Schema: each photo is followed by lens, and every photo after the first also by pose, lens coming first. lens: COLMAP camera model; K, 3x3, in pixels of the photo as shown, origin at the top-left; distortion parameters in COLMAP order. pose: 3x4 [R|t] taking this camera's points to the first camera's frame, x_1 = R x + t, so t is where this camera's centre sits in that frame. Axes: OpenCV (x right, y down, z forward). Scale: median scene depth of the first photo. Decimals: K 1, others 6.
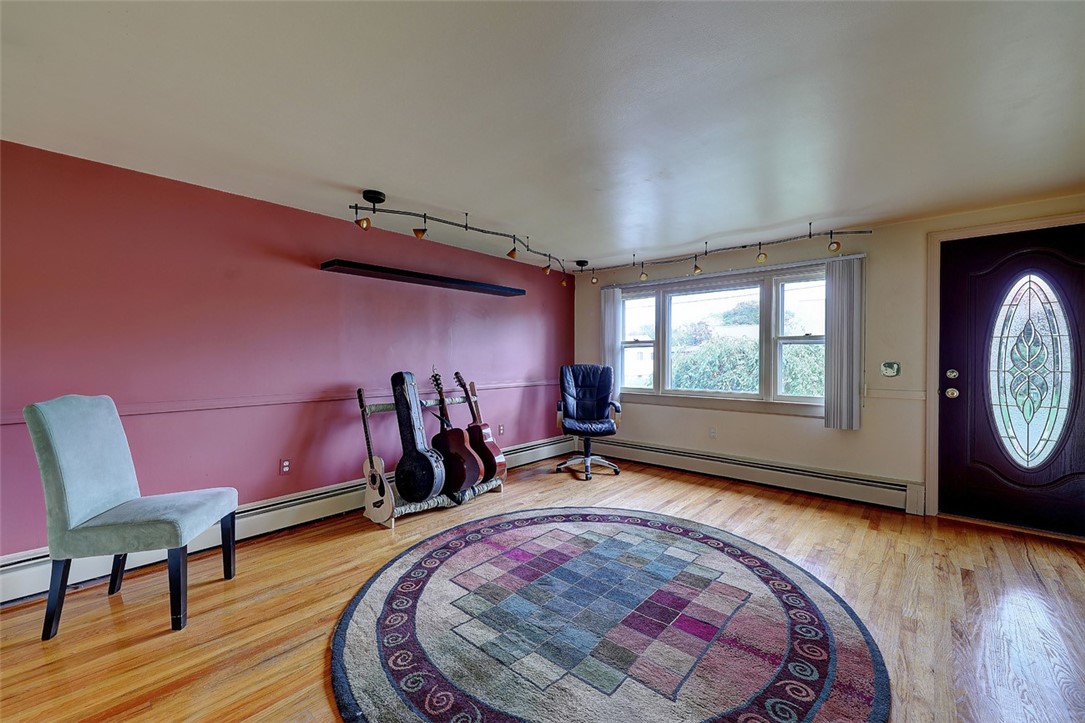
lens RADIAL K [[432.9, 0, 548.1], [0, 432.9, 362.1], [0, 0, 1]] dist [0.002707, -0.001027]
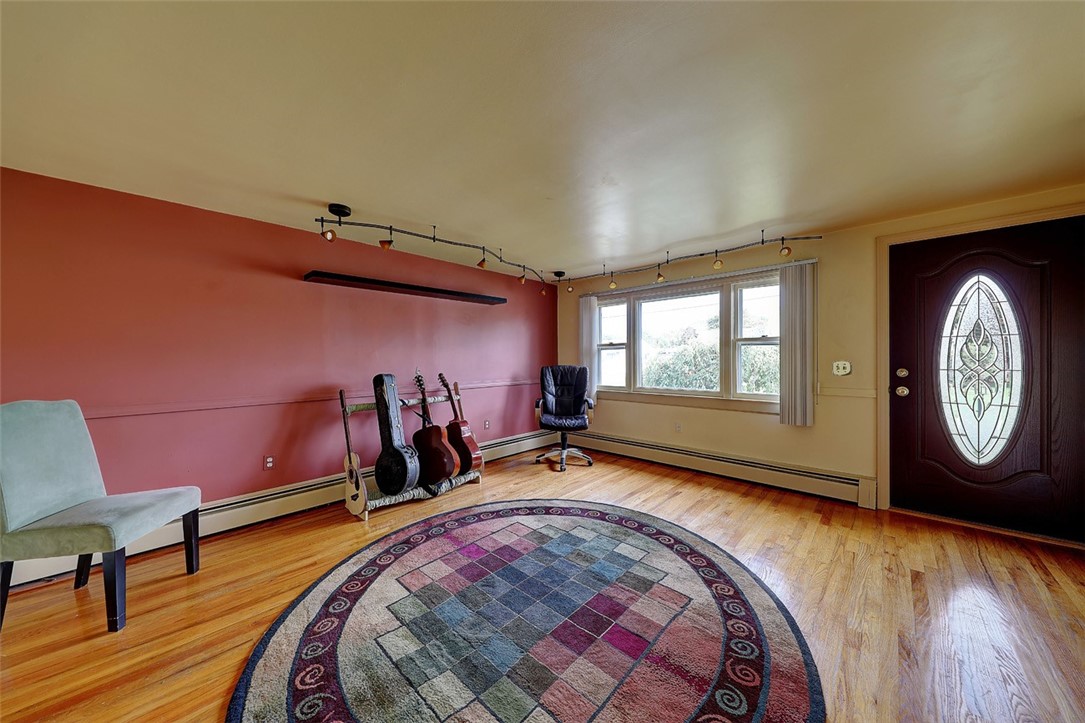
lens RADIAL K [[361.3, 0, 549.3], [0, 361.3, 361.0], [0, 0, 1]] dist [-0.001488, -0.001142]
pose [[0.999444, -0.007758, -0.032424, 0.125311], [0.007662, 0.999966, -0.003103, -0.004551], [0.032447, 0.002852, 0.999469, 0.119874]]
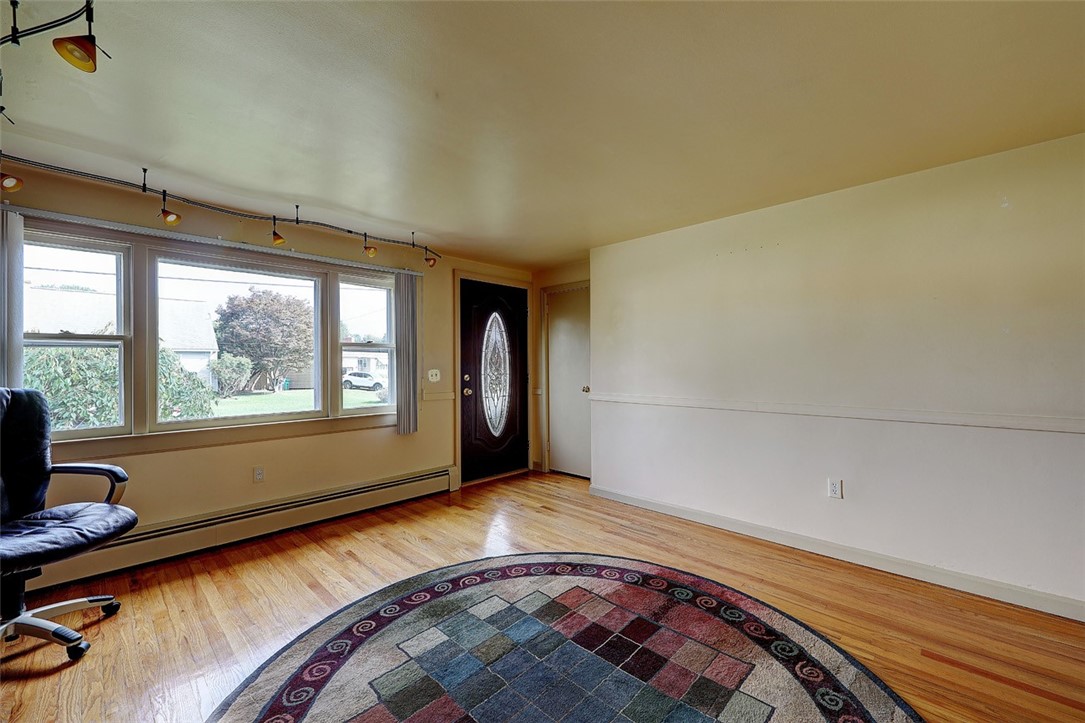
lens RADIAL K [[432.9, 0, 545.9], [0, 432.9, 362.4], [0, 0, 1]] dist [0.002707, -0.001027]
pose [[0.049466, 0.006209, 0.998757, -0.426948], [0.016604, 0.999837, -0.007038, -0.007145], [-0.998638, 0.016931, 0.049355, 0.720909]]
